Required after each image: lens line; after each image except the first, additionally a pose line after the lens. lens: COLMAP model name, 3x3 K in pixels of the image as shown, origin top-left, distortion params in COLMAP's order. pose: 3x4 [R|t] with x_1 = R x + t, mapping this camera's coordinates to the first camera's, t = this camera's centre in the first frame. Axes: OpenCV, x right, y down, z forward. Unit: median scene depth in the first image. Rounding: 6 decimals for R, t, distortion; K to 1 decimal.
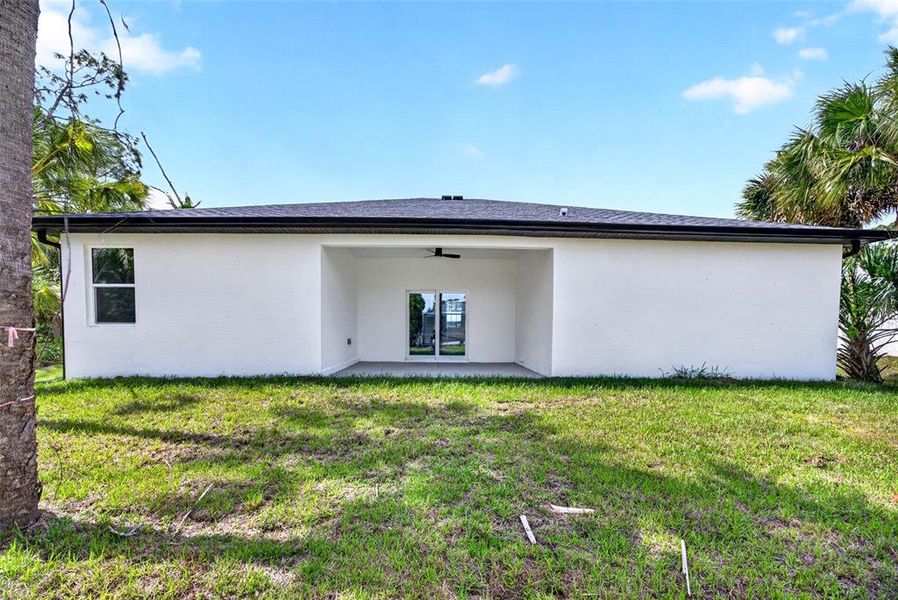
lens RADIAL K [[346.6, 0, 448.6], [0, 346.6, 308.2], [0, 0, 1]] dist [-0.029728, 0.010443]
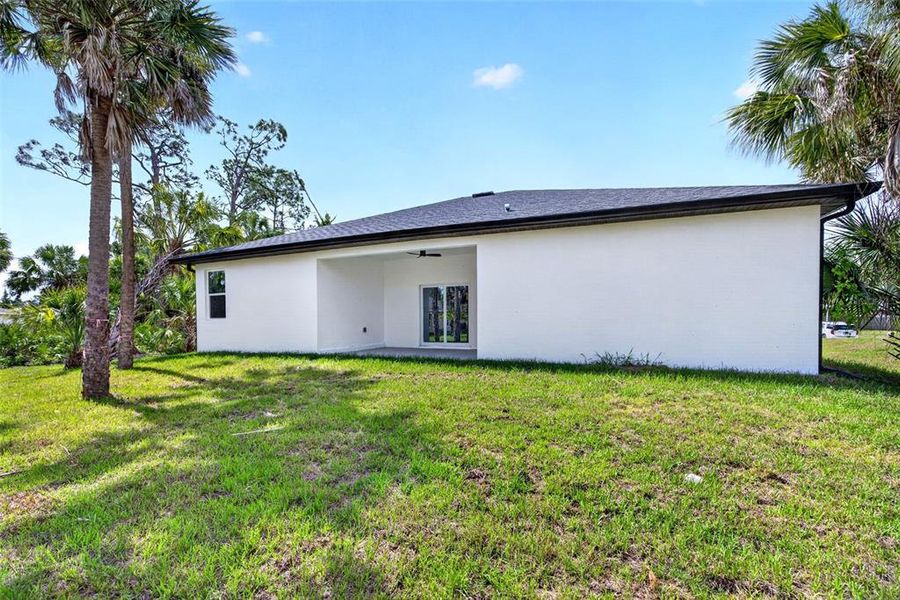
lens RADIAL K [[347.4, 0, 449.6], [0, 347.4, 308.2], [0, 0, 1]] dist [-0.029728, 0.010443]
pose [[0.921102, -0.025113, -0.388510, 0.648231], [0.039646, 0.998780, 0.029436, -0.004702], [0.387297, -0.042516, 0.920974, -0.085950]]
